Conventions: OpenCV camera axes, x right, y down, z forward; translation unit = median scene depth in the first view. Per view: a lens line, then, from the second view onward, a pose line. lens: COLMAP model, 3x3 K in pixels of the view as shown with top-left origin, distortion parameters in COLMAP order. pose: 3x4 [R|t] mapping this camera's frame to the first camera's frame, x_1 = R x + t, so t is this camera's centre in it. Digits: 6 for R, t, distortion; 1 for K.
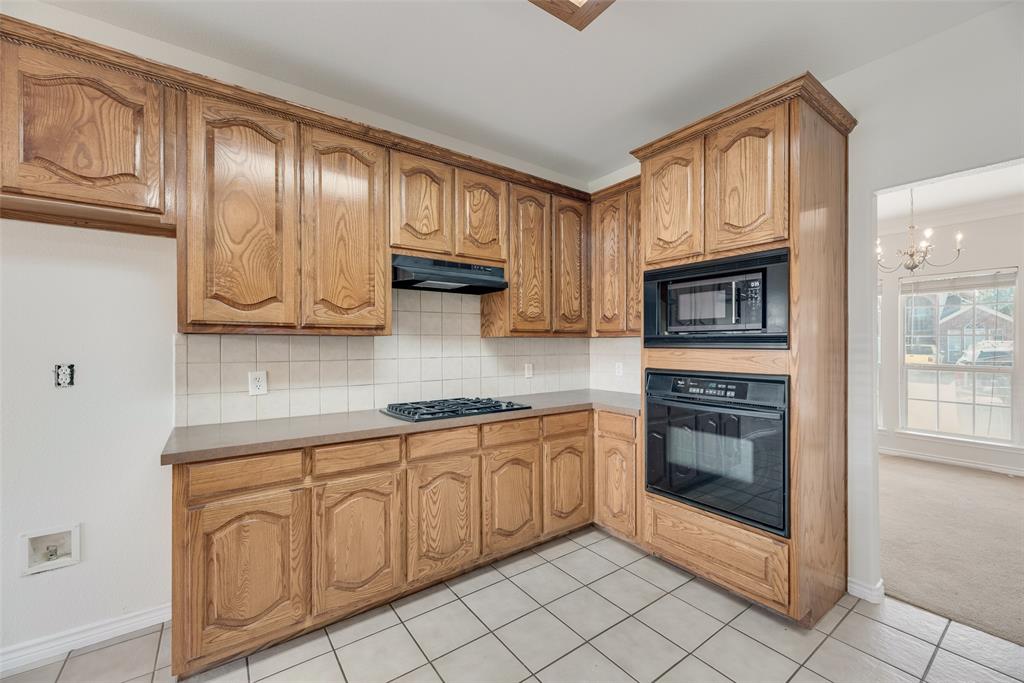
lens RADIAL K [[409.7, 0, 504.7], [0, 409.7, 347.2], [0, 0, 1]] dist [-0.003725, 0.000083]
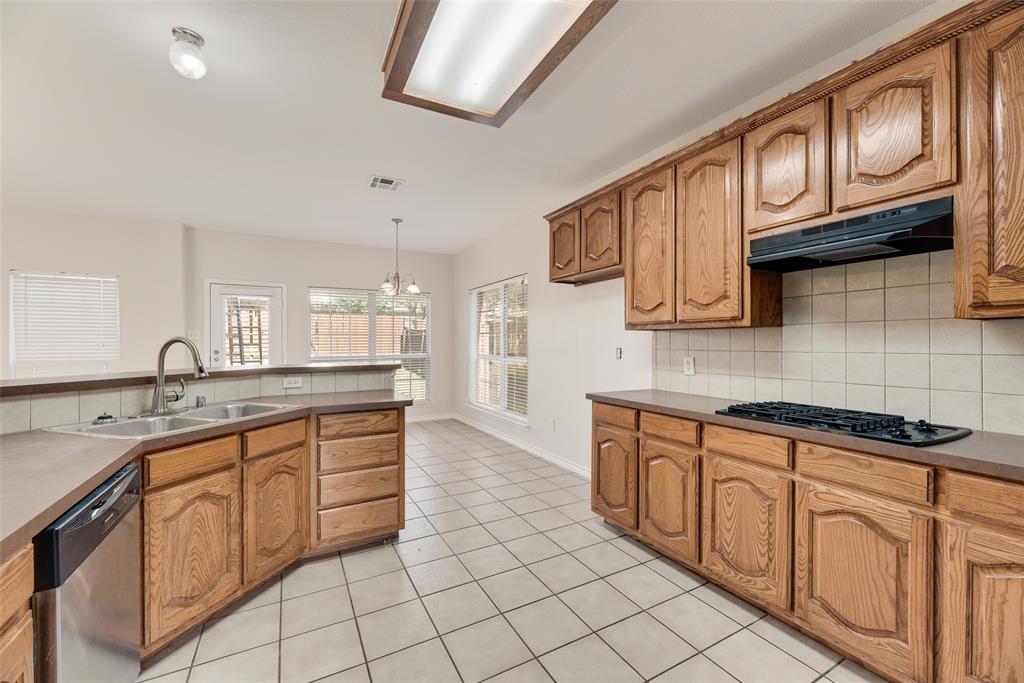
lens RADIAL K [[409.7, 0, 506.0], [0, 409.7, 341.1], [0, 0, 1]] dist [-0.003725, 0.000083]
pose [[-0.131512, 0.000885, -0.991314, 0.804206], [-0.002229, 0.999997, 0.001189, 0.007201], [0.991312, 0.002366, -0.131510, 0.603774]]
